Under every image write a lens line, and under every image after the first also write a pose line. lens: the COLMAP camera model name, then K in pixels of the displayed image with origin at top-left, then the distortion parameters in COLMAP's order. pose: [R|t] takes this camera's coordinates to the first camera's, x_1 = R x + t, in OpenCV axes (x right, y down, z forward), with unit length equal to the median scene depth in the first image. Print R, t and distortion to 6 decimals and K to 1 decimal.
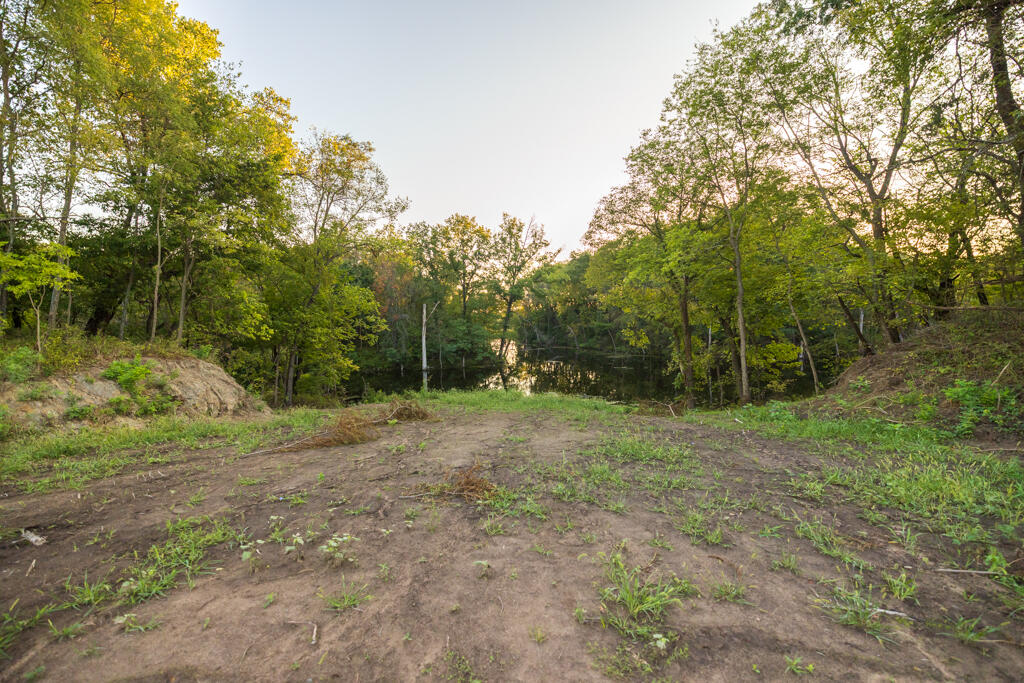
lens RADIAL K [[425.7, 0, 513.9], [0, 425.7, 338.3], [0, 0, 1]] dist [0.002553, -0.000028]
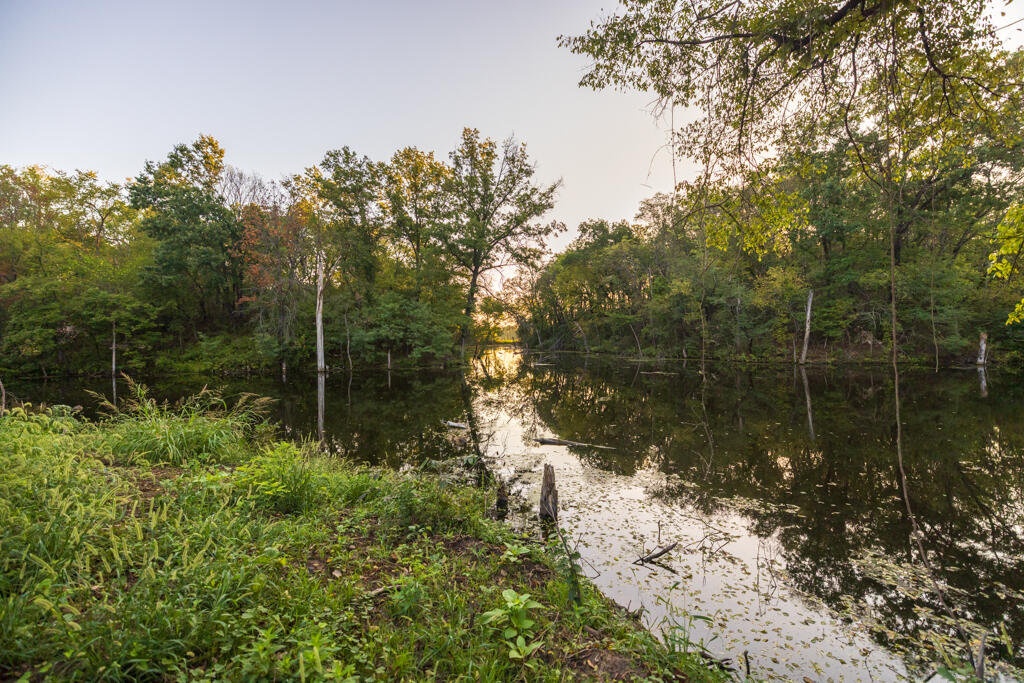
lens RADIAL K [[425.7, 0, 509.8], [0, 425.7, 345.0], [0, 0, 1]] dist [0.002553, -0.000028]
pose [[0.998240, 0.009904, -0.058478, 0.085471], [-0.011046, 0.999754, -0.019233, 0.040679], [0.058273, 0.019845, 0.998103, 0.378639]]
